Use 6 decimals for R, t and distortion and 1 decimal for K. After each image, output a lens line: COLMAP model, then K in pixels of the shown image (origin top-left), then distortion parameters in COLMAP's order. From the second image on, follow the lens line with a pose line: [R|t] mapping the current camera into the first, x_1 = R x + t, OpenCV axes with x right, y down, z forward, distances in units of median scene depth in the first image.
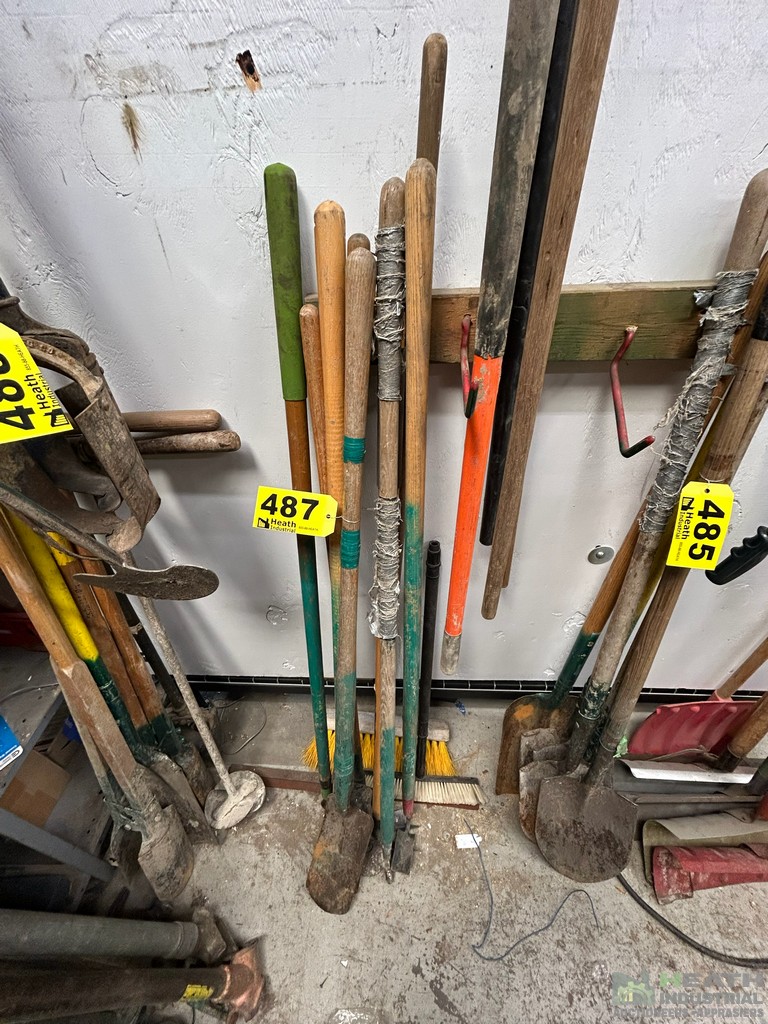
lens RADIAL K [[411.0, 0, 385.0], [0, 411.0, 512.0], [0, 0, 1]] dist [0.000143, -0.000495]
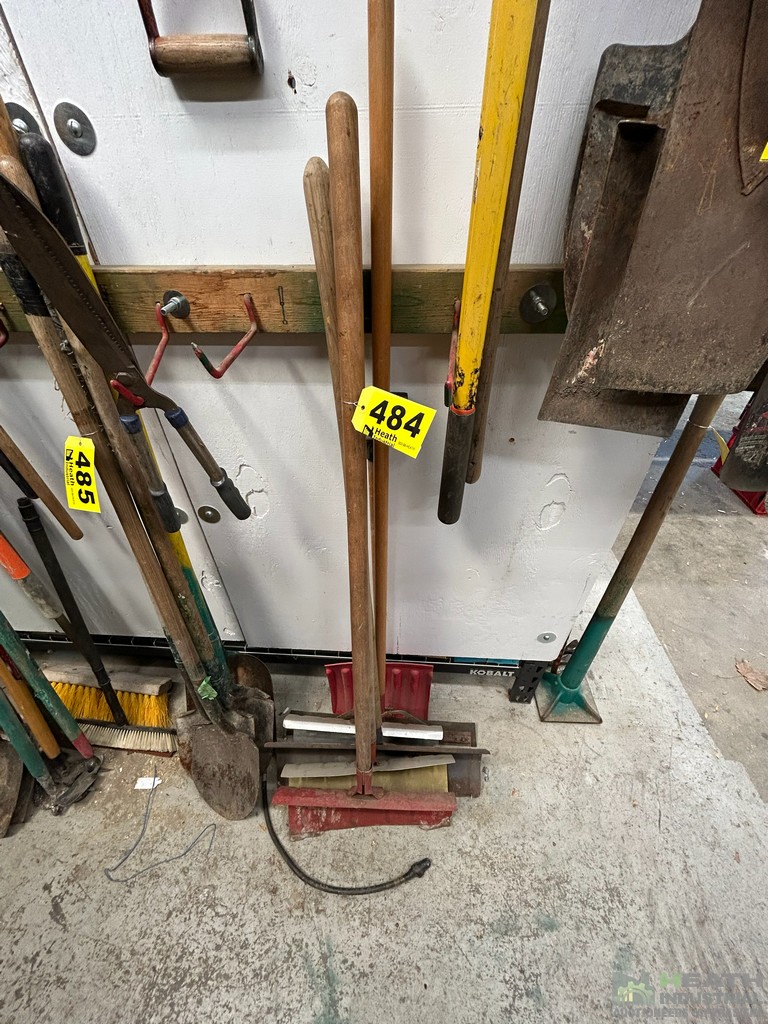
lens RADIAL K [[411.0, 0, 385.0], [0, 411.0, 512.0], [0, 0, 1]] dist [0.000143, -0.000495]
pose [[0.999517, 0.030818, -0.004100, 0.923698], [-0.030806, 0.999521, 0.003113, 0.062935], [0.004194, -0.002985, 0.999987, -0.102246]]
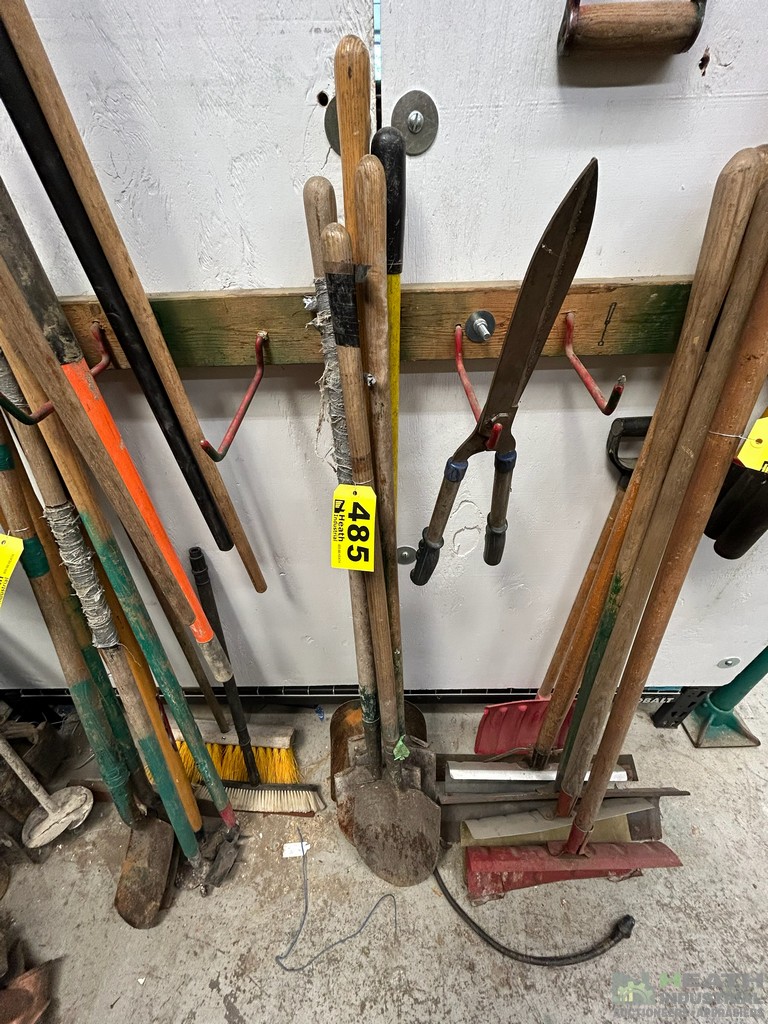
lens RADIAL K [[411.0, 0, 385.0], [0, 411.0, 512.0], [0, 0, 1]] dist [0.000143, -0.000495]
pose [[0.999440, -0.017905, 0.028261, 0.456749], [0.018265, 0.999755, -0.012538, 0.004969], [-0.028030, 0.013047, 0.999522, -0.006908]]
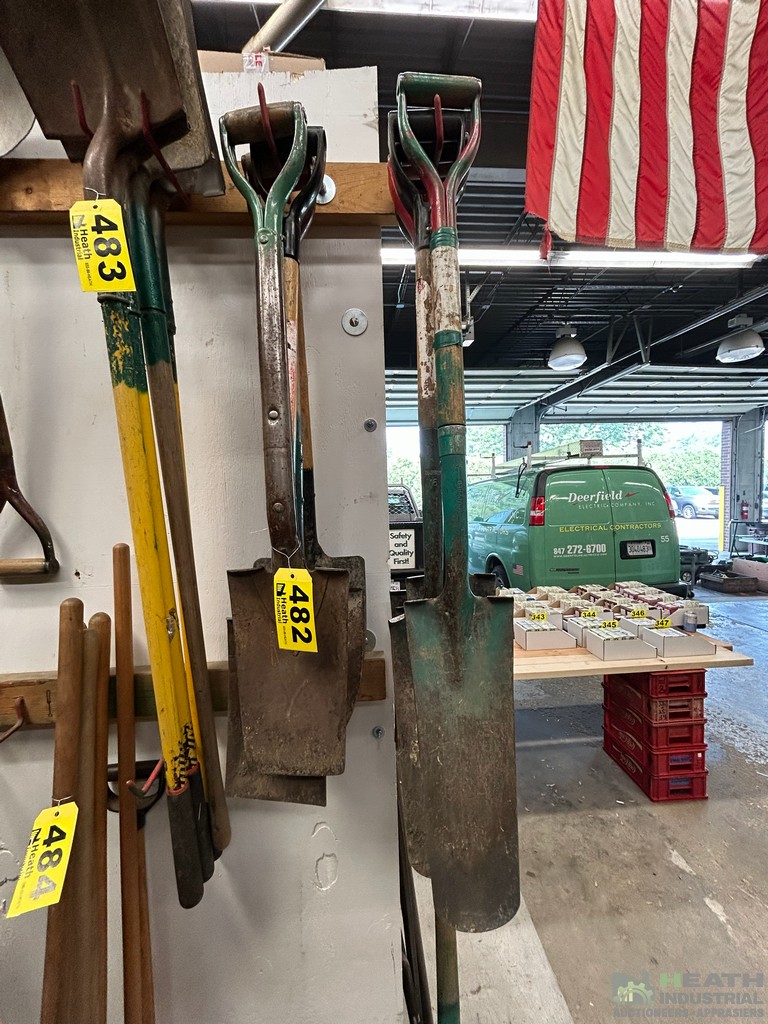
lens RADIAL K [[411.0, 0, 385.0], [0, 411.0, 512.0], [0, 0, 1]] dist [0.000143, -0.000495]
pose [[0.994235, -0.005380, 0.107087, 1.308618], [0.067985, 0.803943, -0.590808, -0.026382], [-0.082913, 0.594682, 0.799674, -0.377576]]
